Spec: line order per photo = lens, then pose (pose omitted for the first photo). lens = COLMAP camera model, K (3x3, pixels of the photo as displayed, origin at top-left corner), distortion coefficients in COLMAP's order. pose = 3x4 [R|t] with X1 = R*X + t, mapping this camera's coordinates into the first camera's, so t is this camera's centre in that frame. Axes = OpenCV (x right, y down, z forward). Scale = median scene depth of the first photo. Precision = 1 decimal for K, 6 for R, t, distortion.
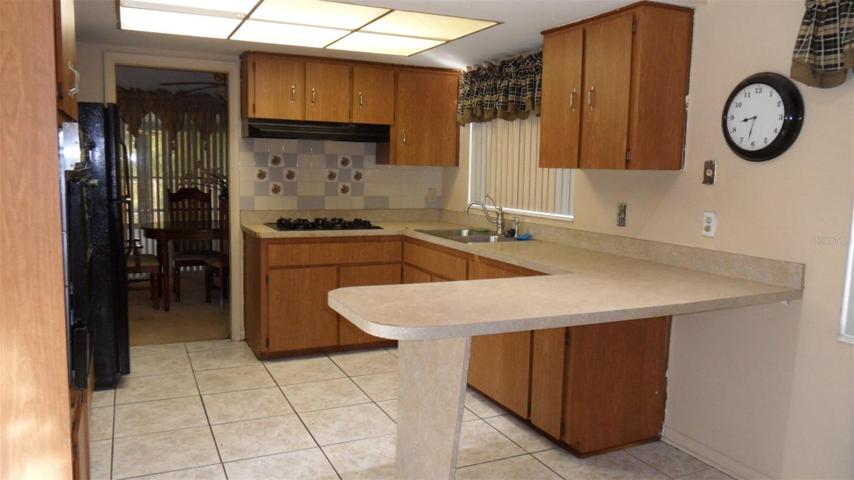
lens RADIAL K [[645.1, 0, 425.2], [0, 645.1, 238.4], [0, 0, 1]] dist [-0.002832, 0.011471]
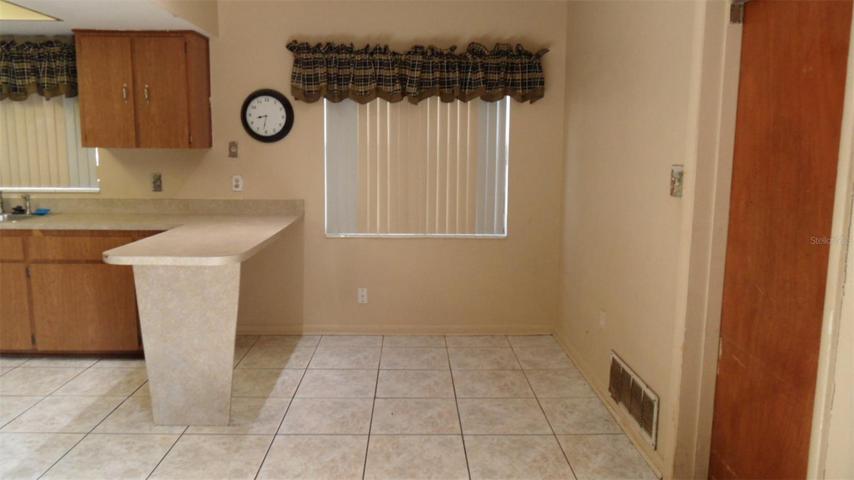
lens RADIAL K [[645.1, 0, 427.0], [0, 645.1, 240.3], [0, 0, 1]] dist [-0.002832, 0.011471]
pose [[0.390893, -0.145948, 0.908792, -0.796040], [0.103089, 0.988078, 0.114340, -0.016497], [-0.914645, 0.048992, 0.401278, -0.028261]]
